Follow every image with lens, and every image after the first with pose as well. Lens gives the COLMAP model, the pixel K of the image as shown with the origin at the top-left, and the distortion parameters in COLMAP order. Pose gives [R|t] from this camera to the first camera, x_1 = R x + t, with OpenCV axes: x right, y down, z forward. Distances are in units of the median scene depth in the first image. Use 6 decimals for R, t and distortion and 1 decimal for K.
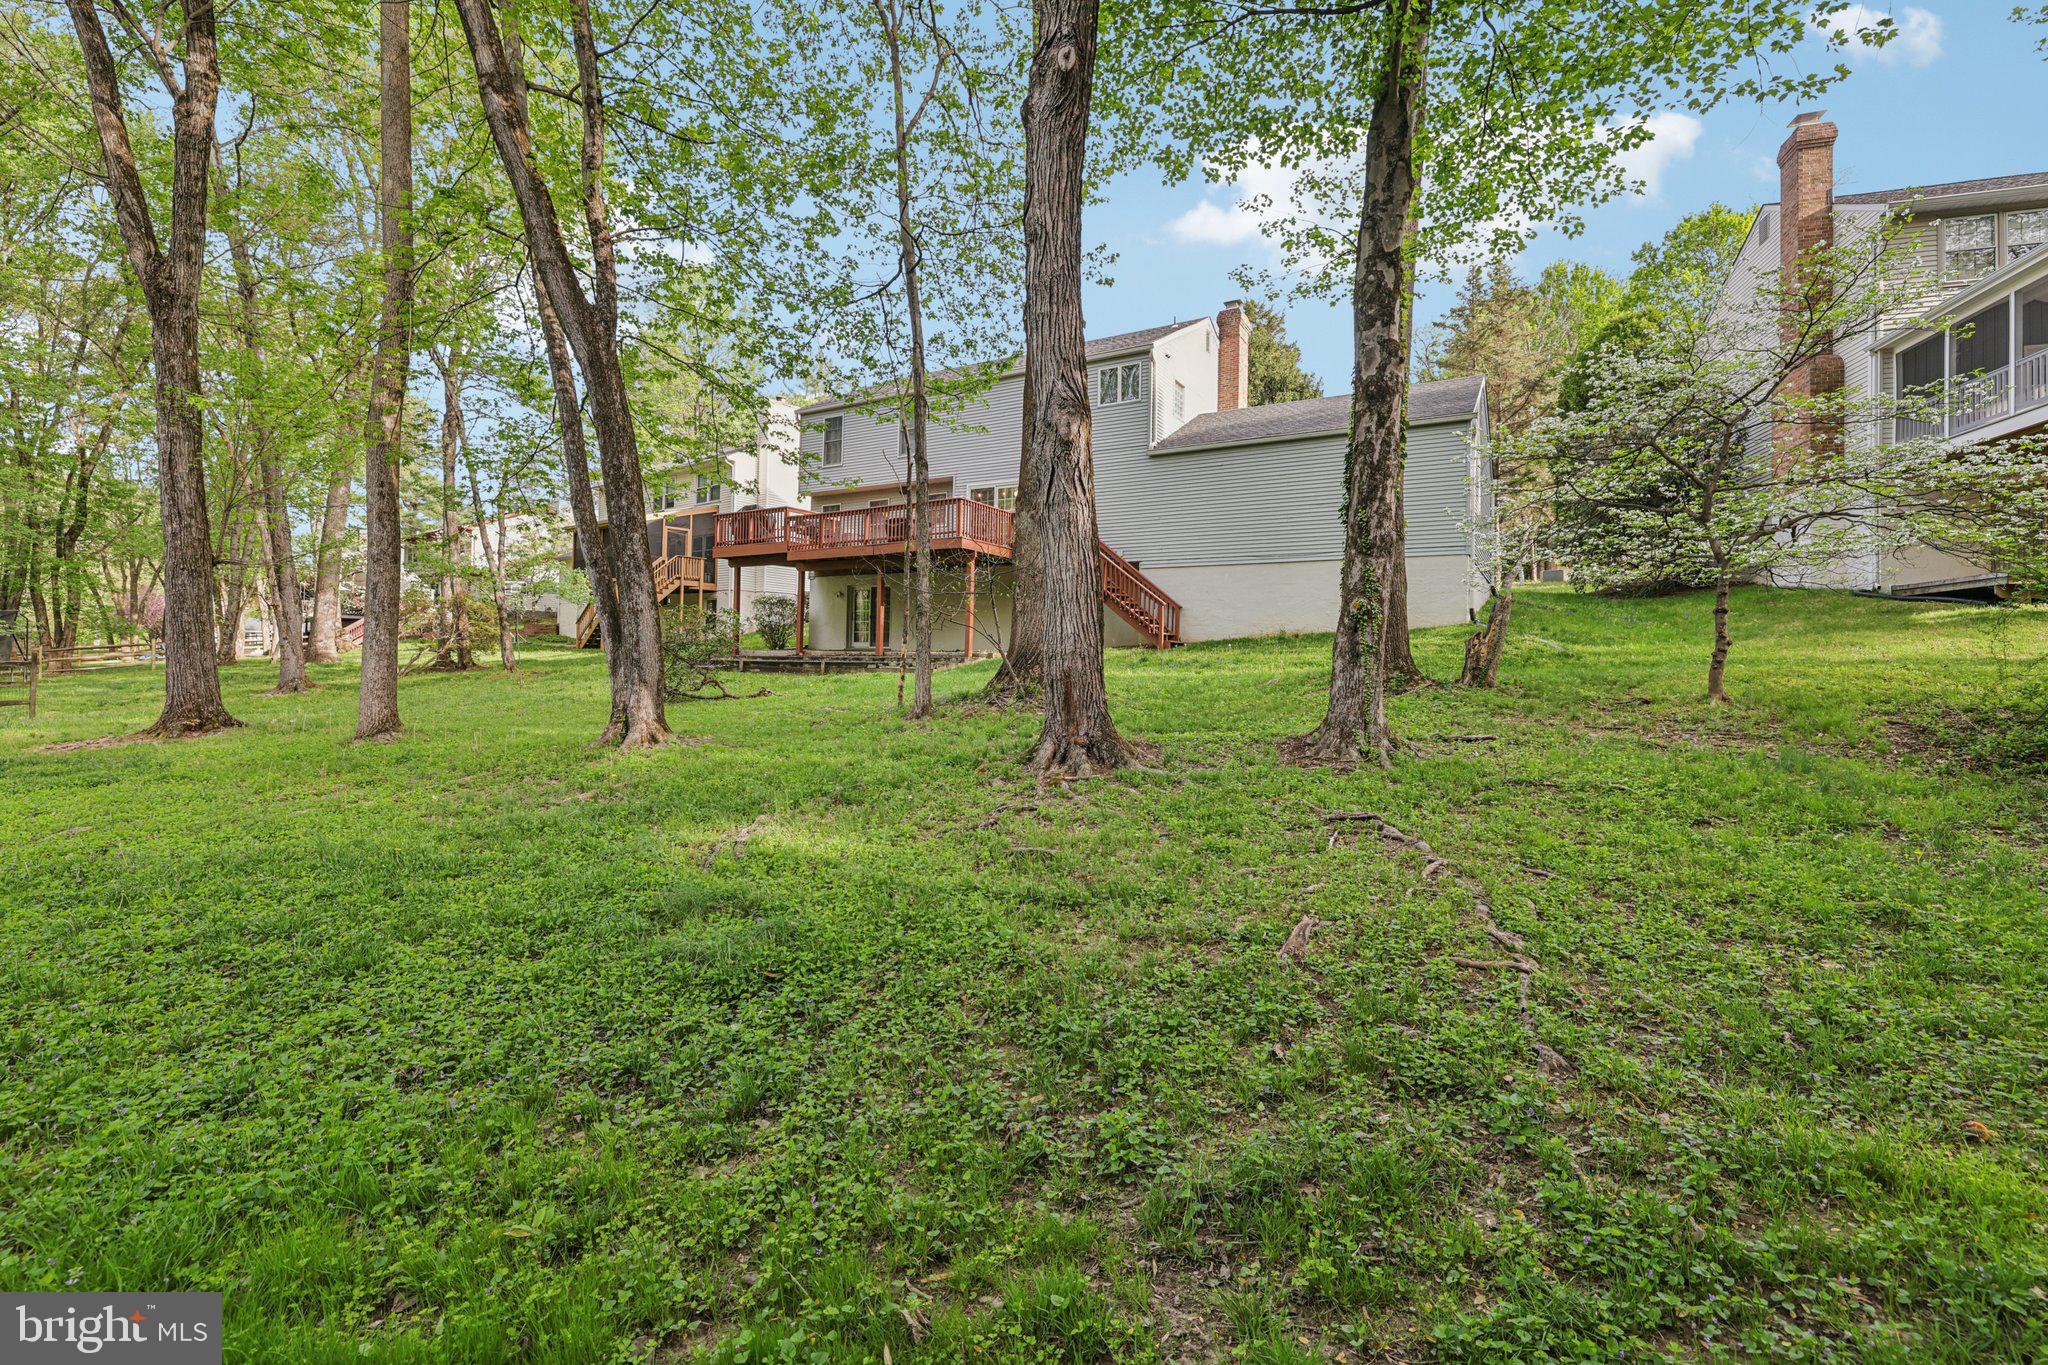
lens RADIAL K [[875.5, 0, 1024.0], [0, 875.5, 682.5], [0, 0, 1]] dist [-0.000066, -0.000016]
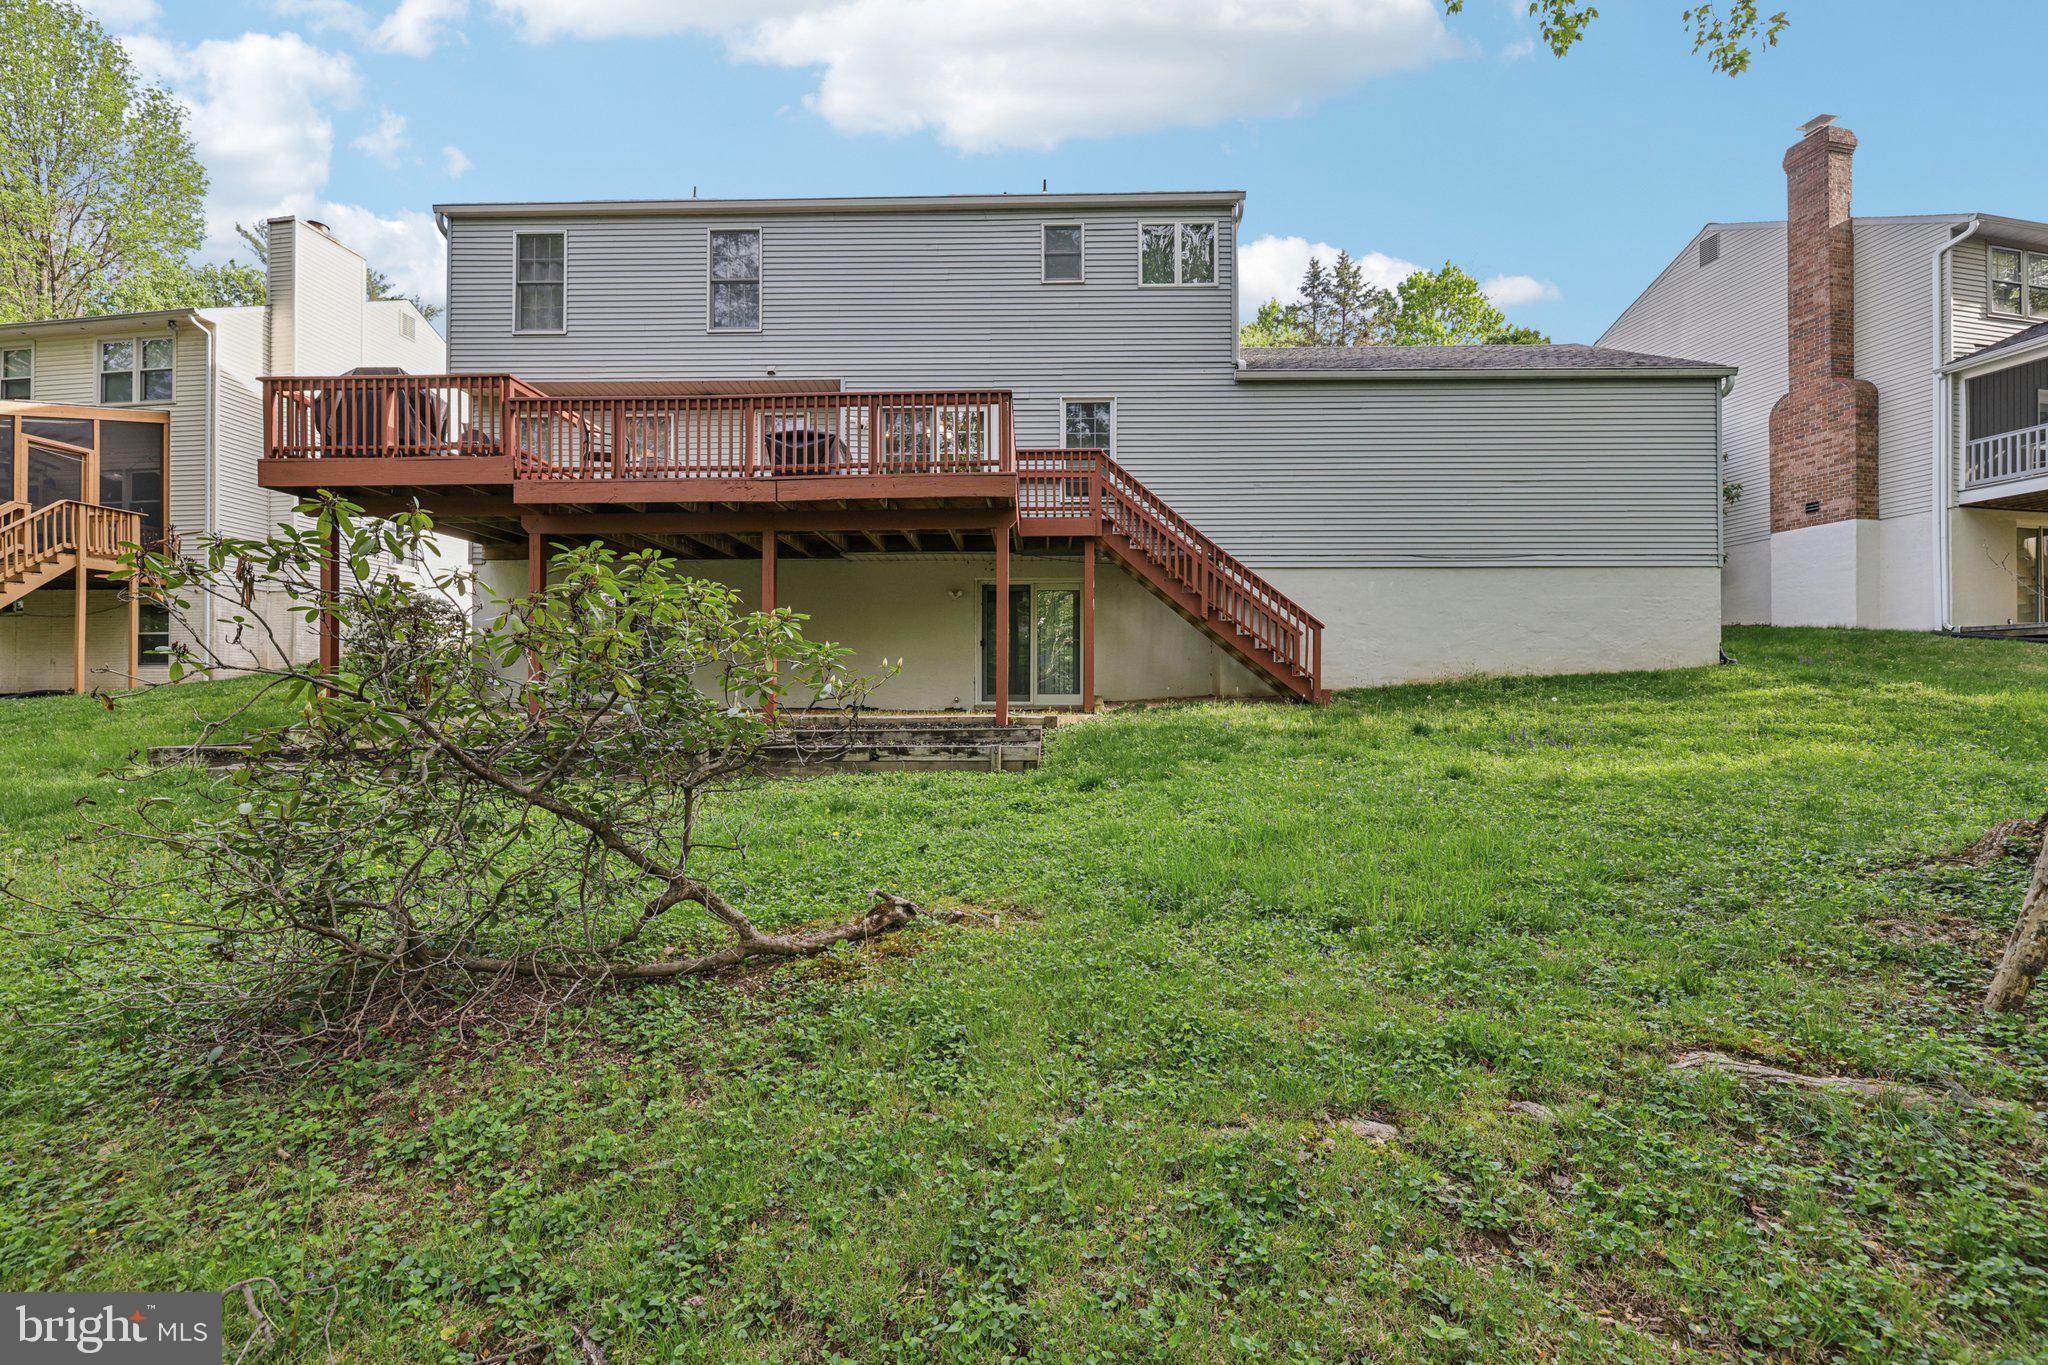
lens RADIAL K [[875.5, 0, 1024.0], [0, 875.5, 682.5], [0, 0, 1]] dist [-0.000066, -0.000016]
pose [[0.873245, -0.006336, 0.487240, -0.257925], [0.025806, 0.999114, -0.033258, -0.033678], [-0.486597, 0.041616, 0.872635, 0.527273]]
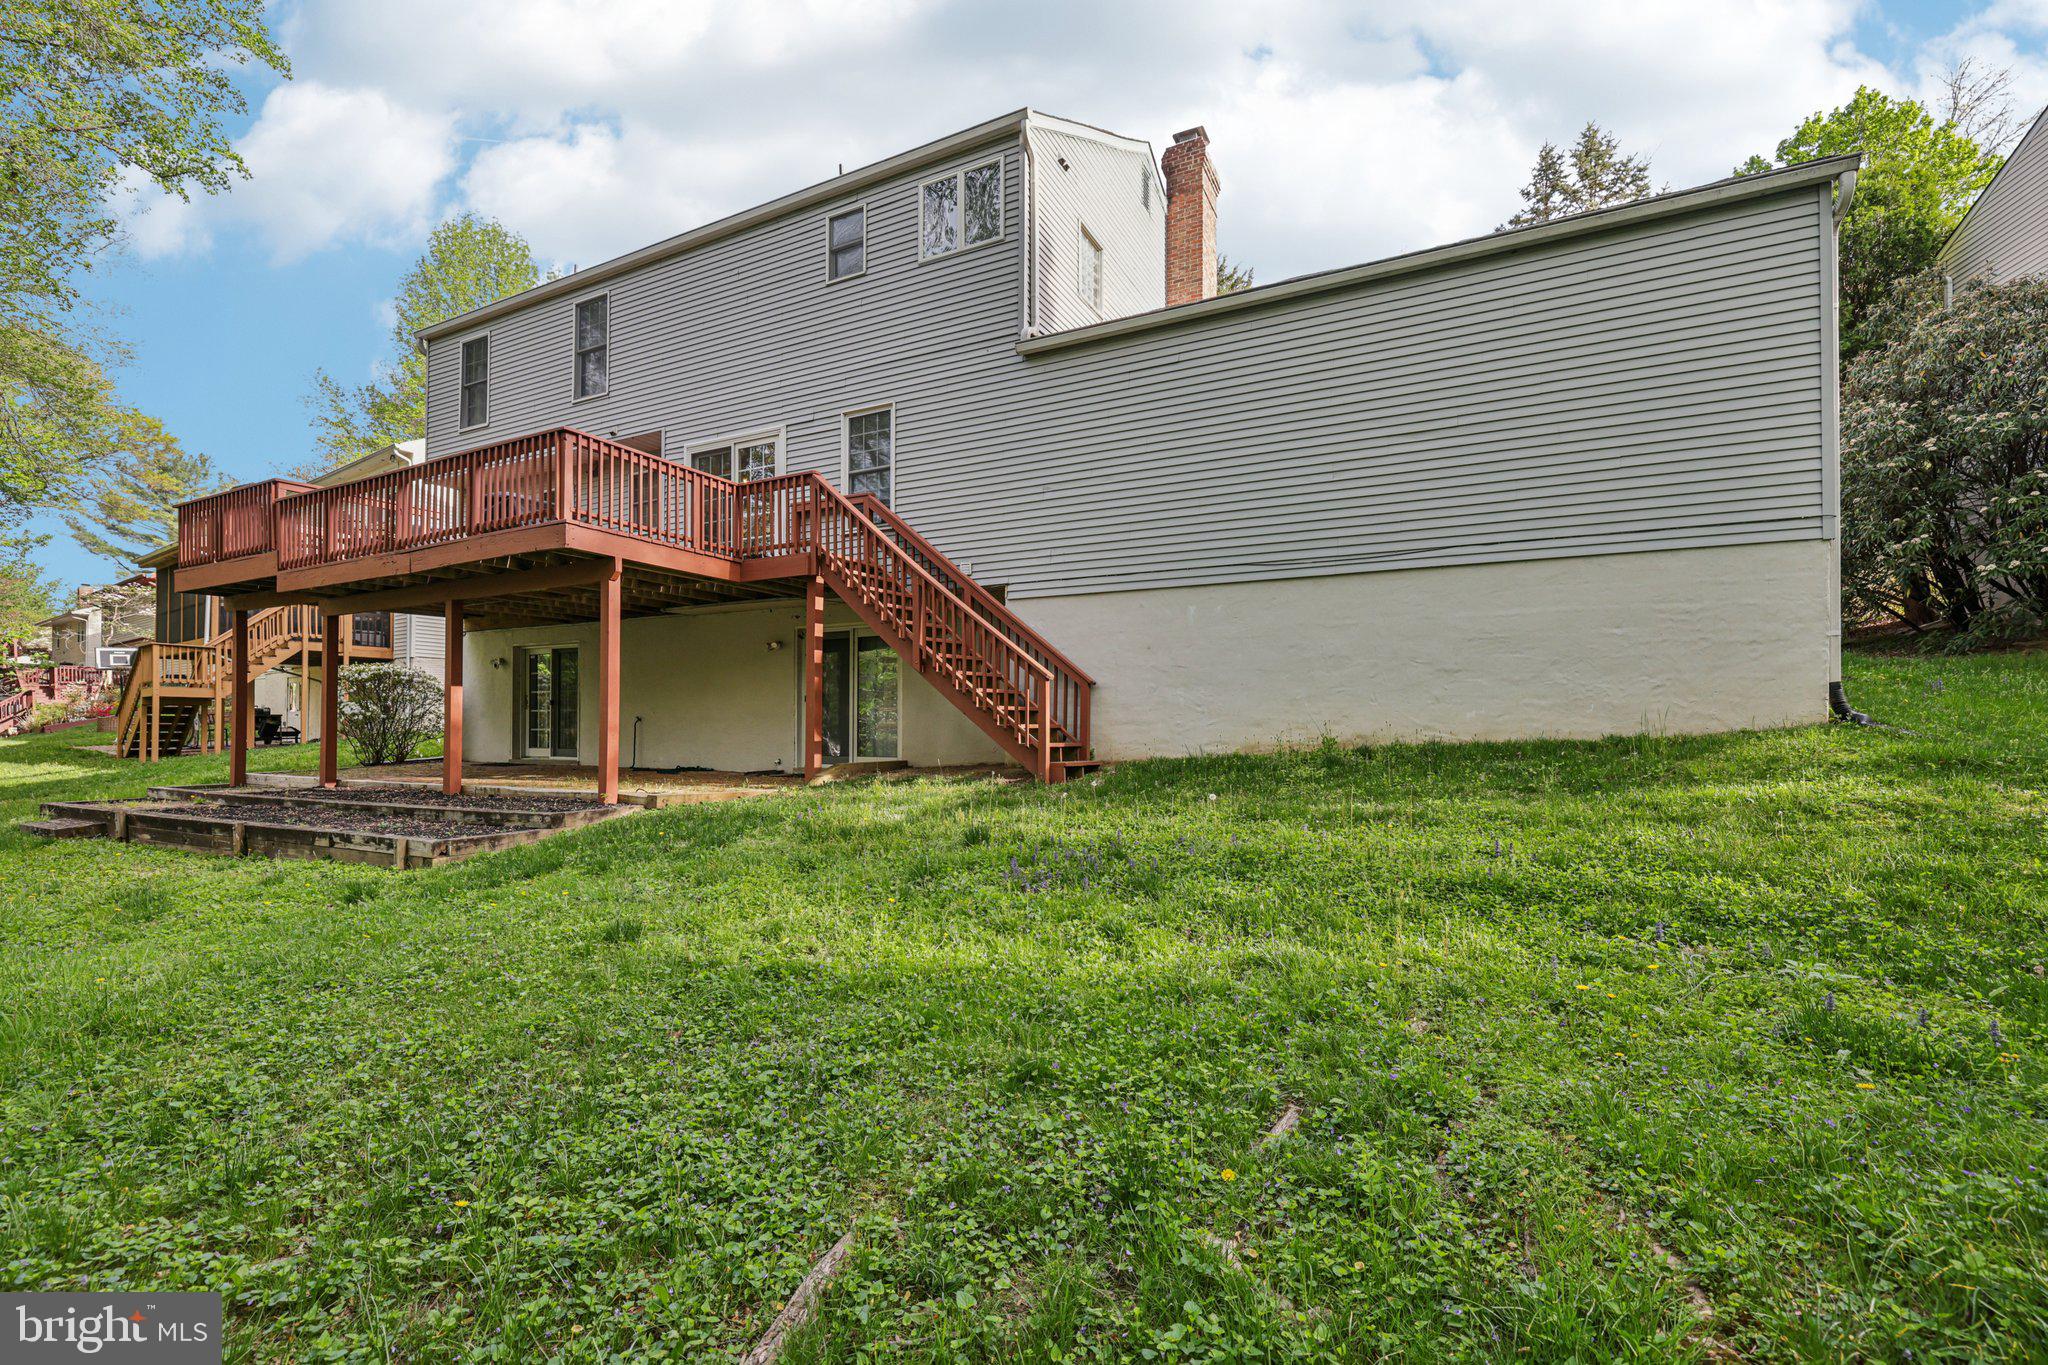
lens RADIAL K [[902.3, 0, 1025.8], [0, 902.3, 703.5], [0, 0, 1]] dist [-0.003185, -0.000065]
pose [[0.998628, -0.015258, 0.050091, 0.112529], [0.017763, 0.998594, -0.049948, -0.048329], [-0.049259, 0.050769, 0.997495, 0.506794]]
